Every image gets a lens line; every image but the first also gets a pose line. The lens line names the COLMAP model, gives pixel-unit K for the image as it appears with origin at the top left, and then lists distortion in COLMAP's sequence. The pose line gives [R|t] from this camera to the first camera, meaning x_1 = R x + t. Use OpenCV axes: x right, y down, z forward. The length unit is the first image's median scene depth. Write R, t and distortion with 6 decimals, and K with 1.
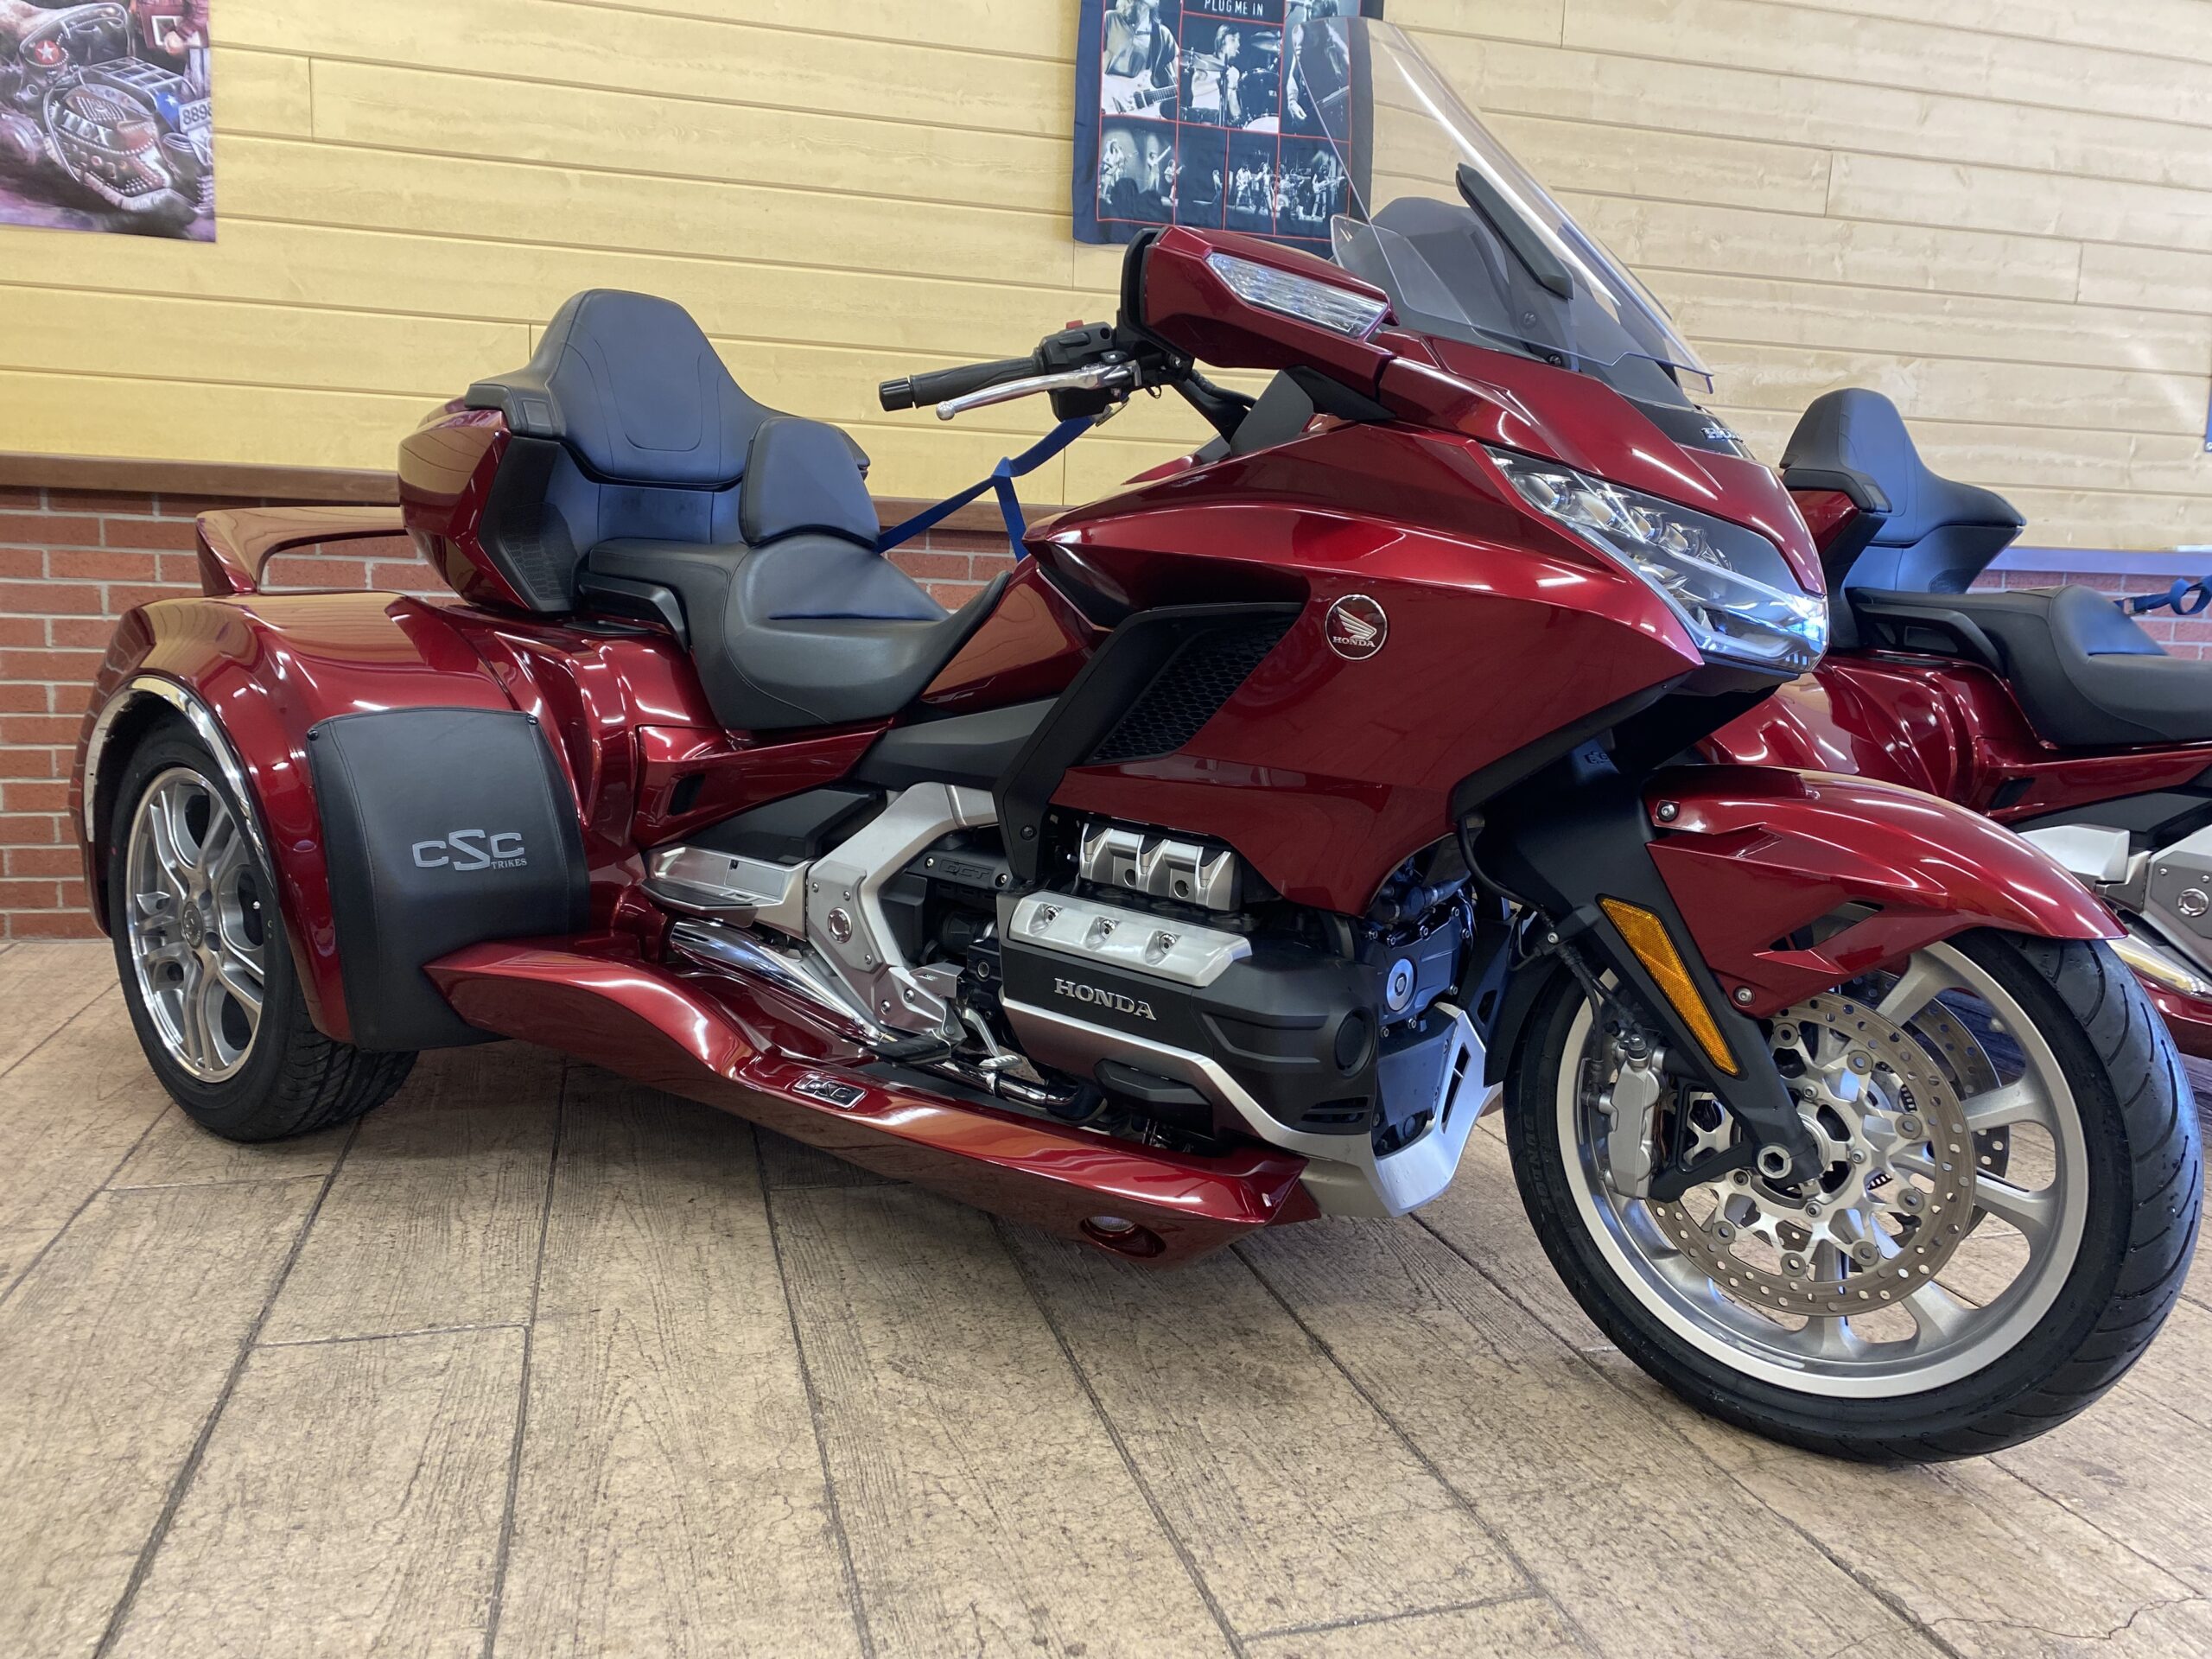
lens RADIAL K [[1707.6, 0, 1105.0], [0, 1707.6, 805.1], [0, 0, 1]] dist [0.027127, -0.013746]
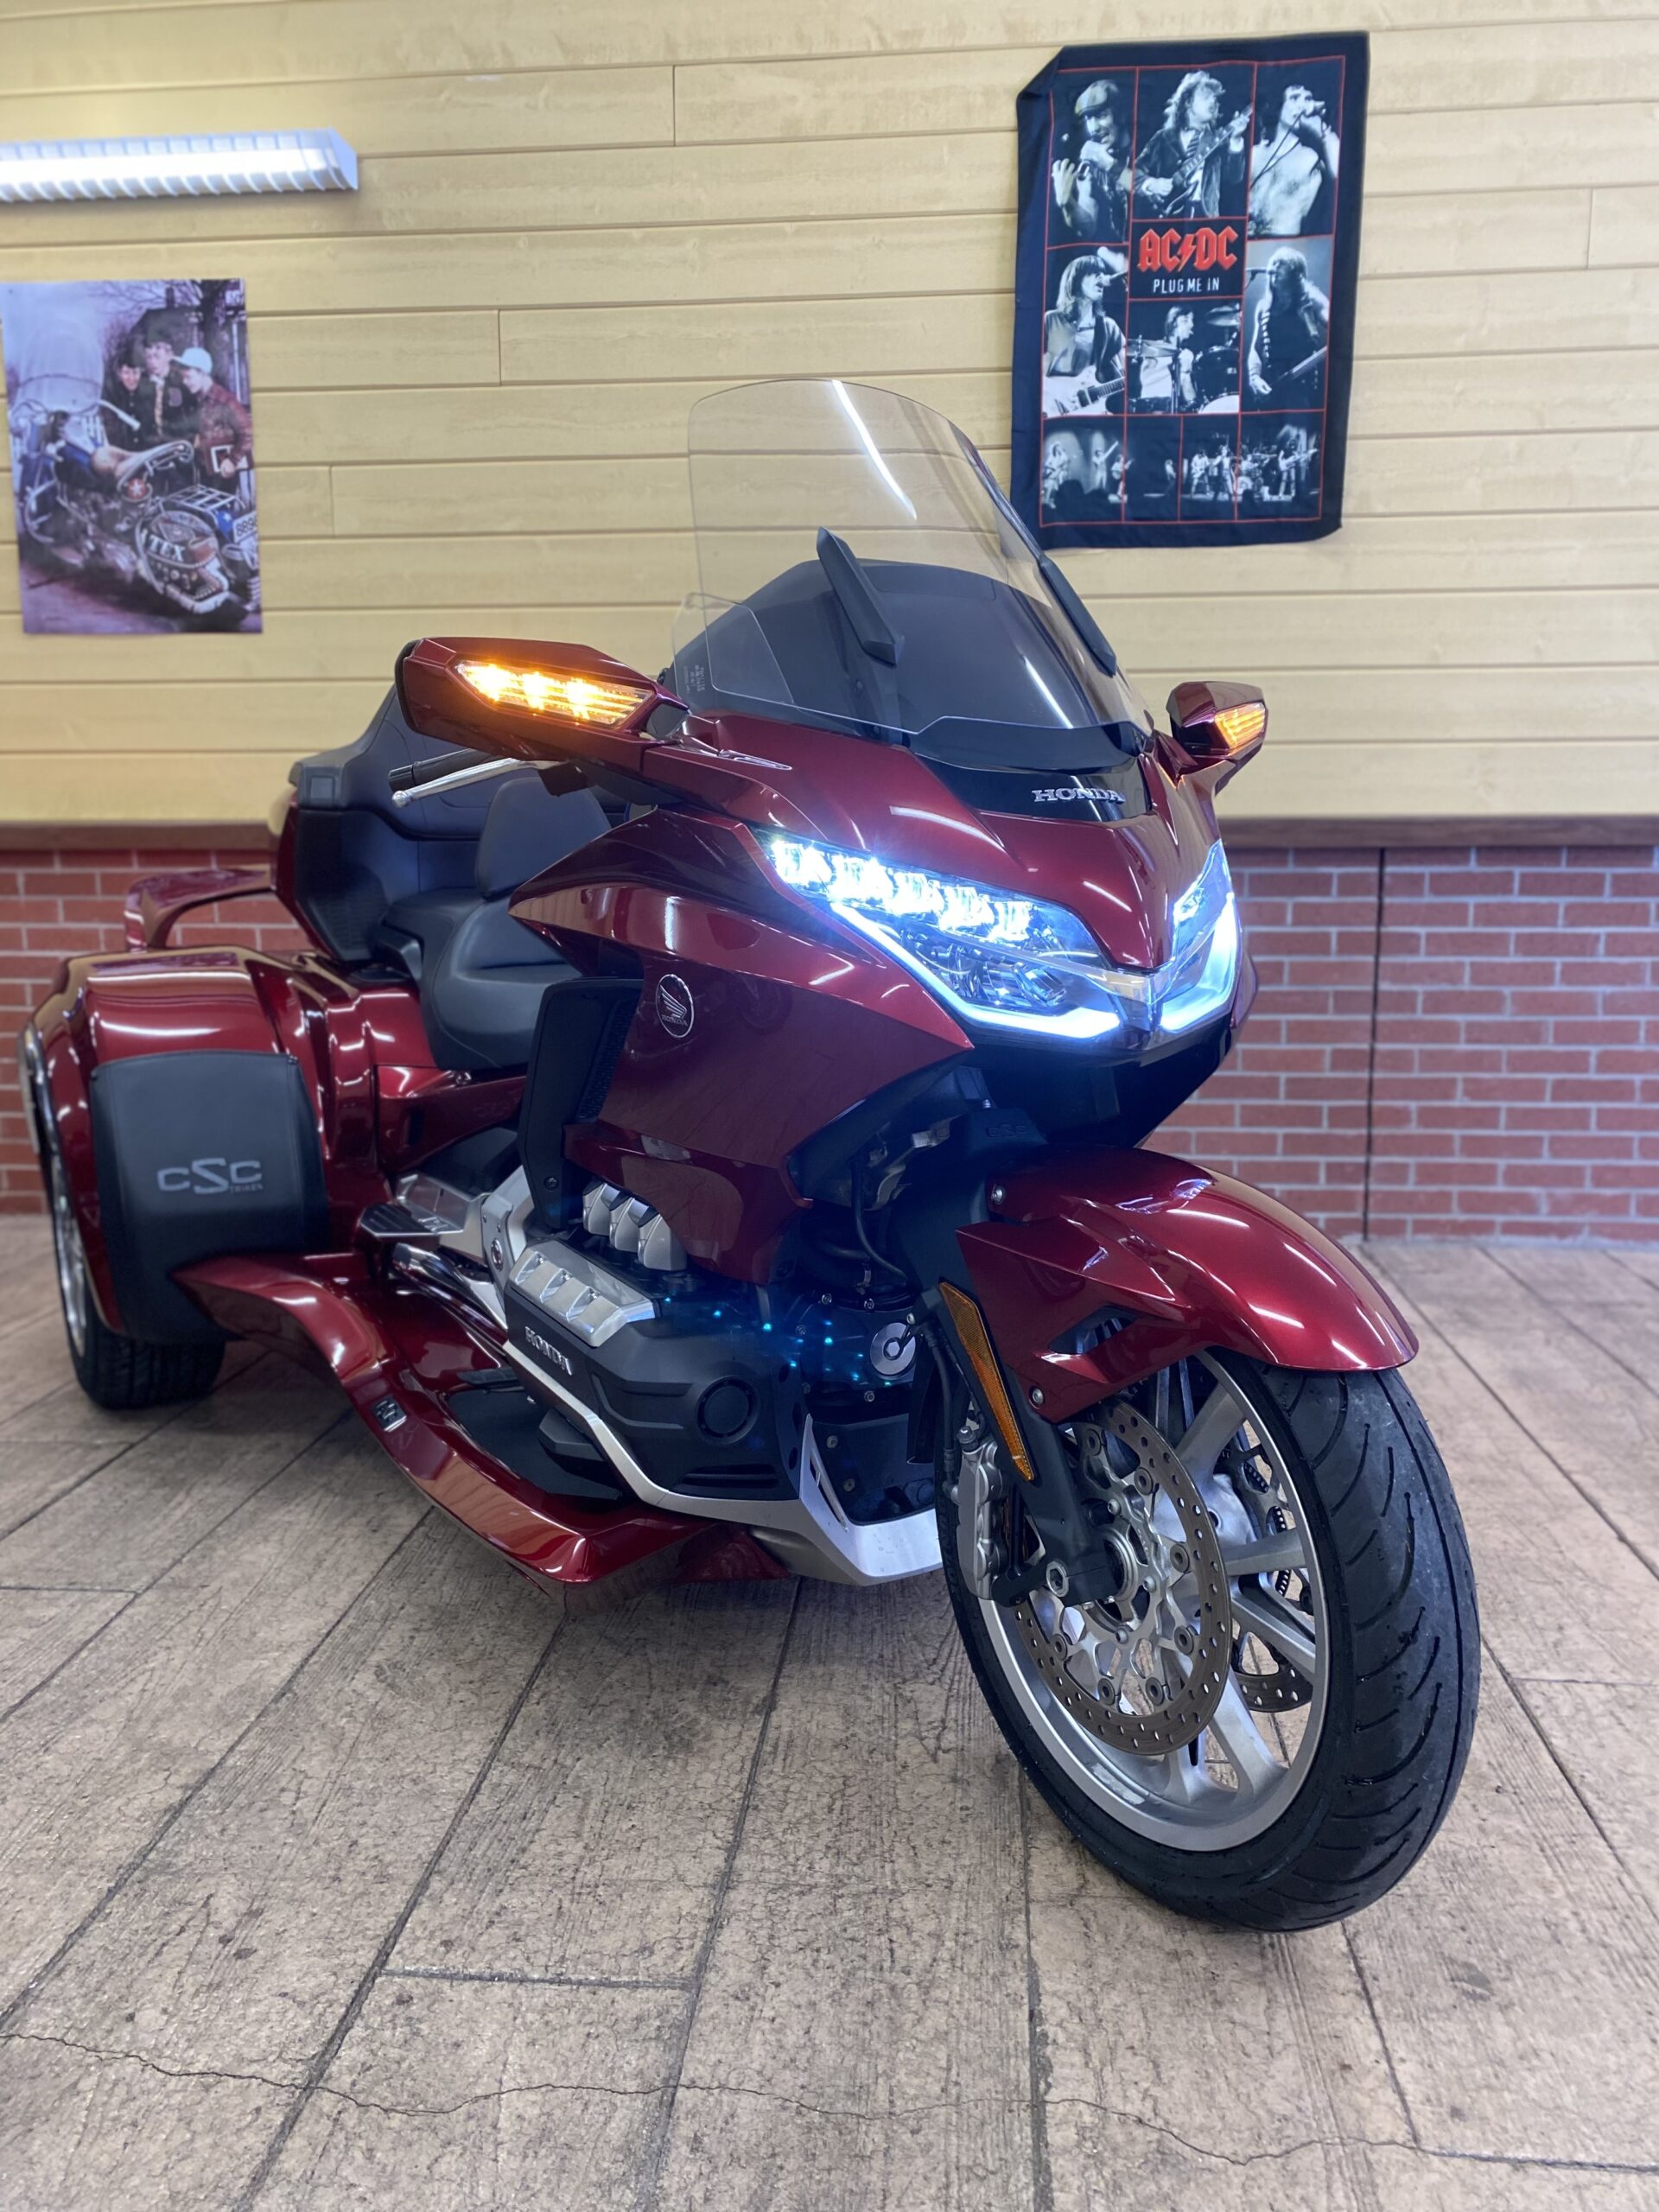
lens RADIAL K [[1708.0, 0, 829.5], [0, 1708.0, 1106.0], [0, 0, 1]] dist [0.018137, 0.000539]
pose [[0.933953, 0.016899, -0.356997, 0.270330], [-0.011188, 0.999774, 0.018057, -0.029152], [0.357222, -0.012870, 0.933931, 0.040541]]
